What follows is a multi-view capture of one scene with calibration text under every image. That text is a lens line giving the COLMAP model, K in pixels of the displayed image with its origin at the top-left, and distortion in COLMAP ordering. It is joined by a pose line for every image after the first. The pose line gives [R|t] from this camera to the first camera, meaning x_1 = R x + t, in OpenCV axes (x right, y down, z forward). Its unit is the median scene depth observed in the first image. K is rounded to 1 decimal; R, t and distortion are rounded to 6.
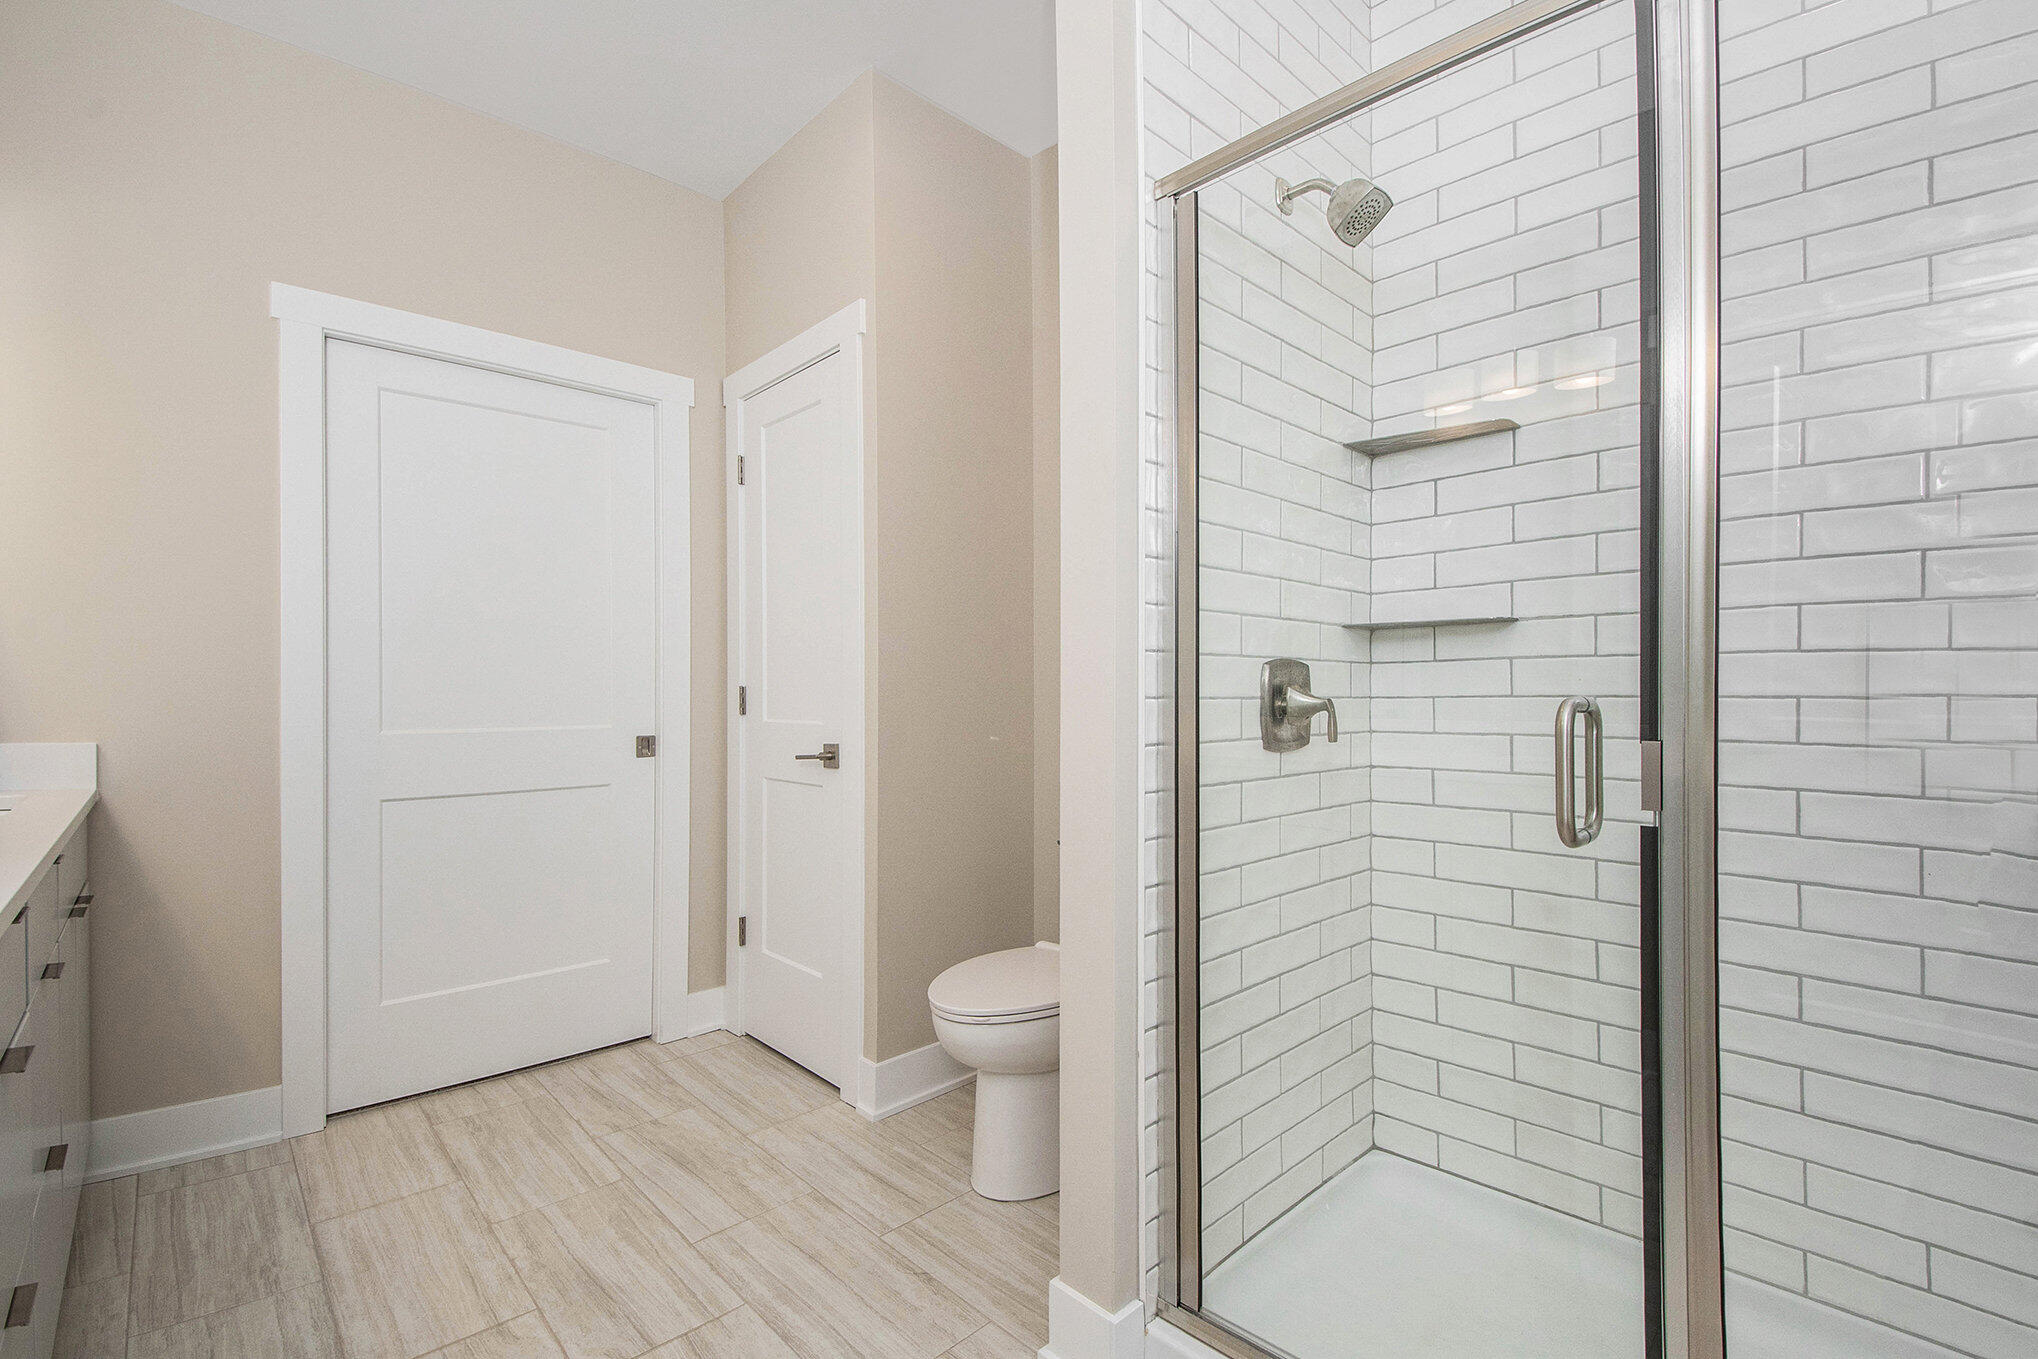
lens RADIAL K [[900.7, 0, 1011.8], [0, 900.7, 701.2], [0, 0, 1]] dist [0.015430, -0.014358]
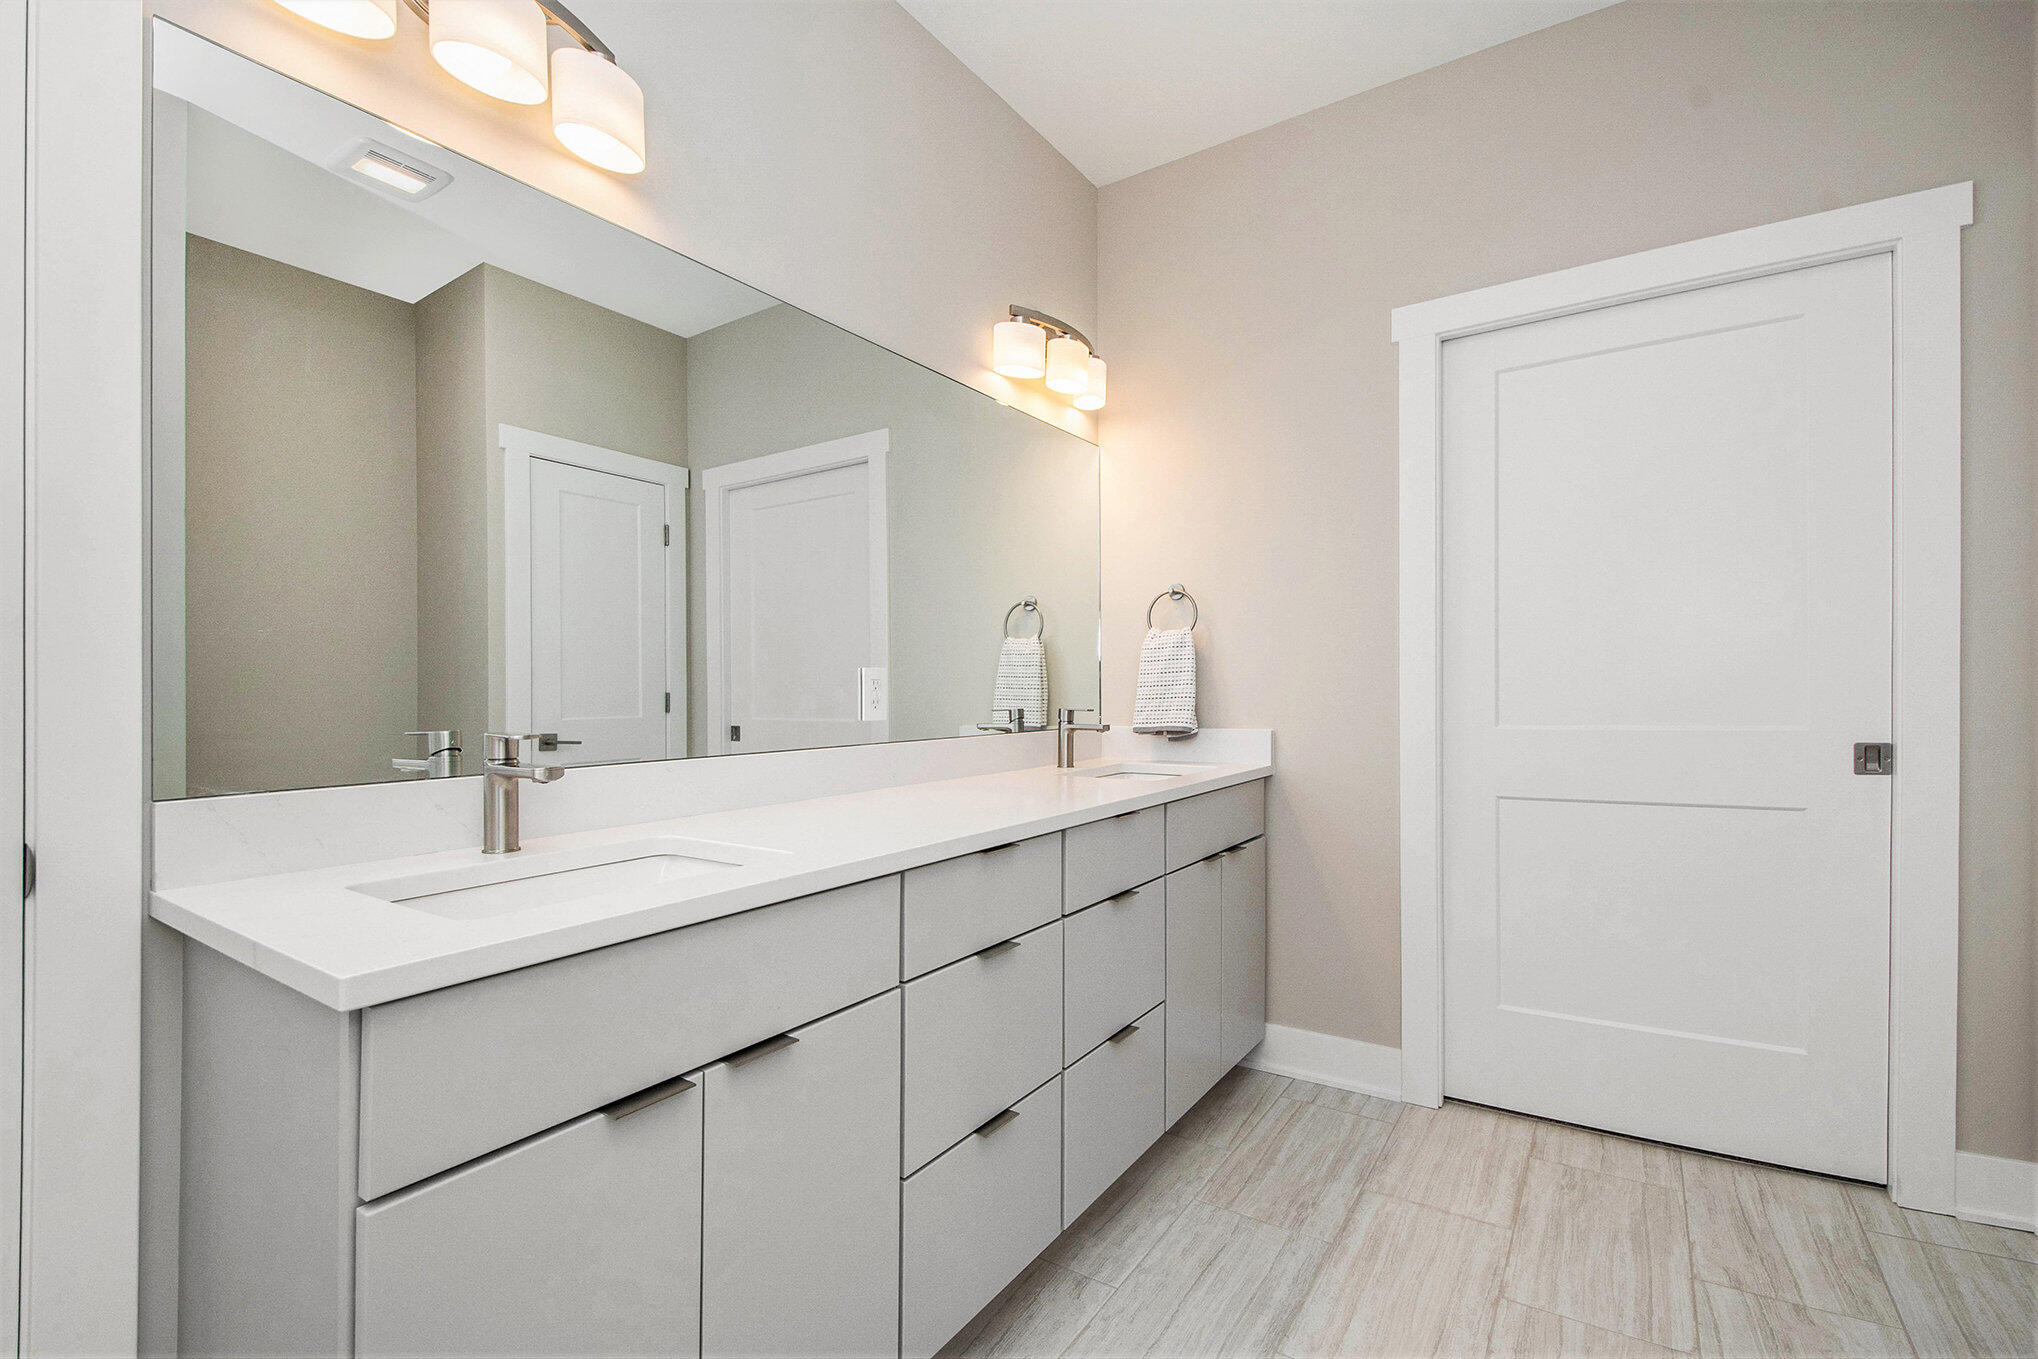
lens RADIAL K [[900.7, 0, 1011.8], [0, 900.7, 701.2], [0, 0, 1]] dist [0.015430, -0.014358]
pose [[0.239035, -0.001369, -0.971010, 0.134120], [0.011662, 0.999931, 0.001461, -0.000534], [0.970941, -0.011673, 0.239035, 0.294655]]
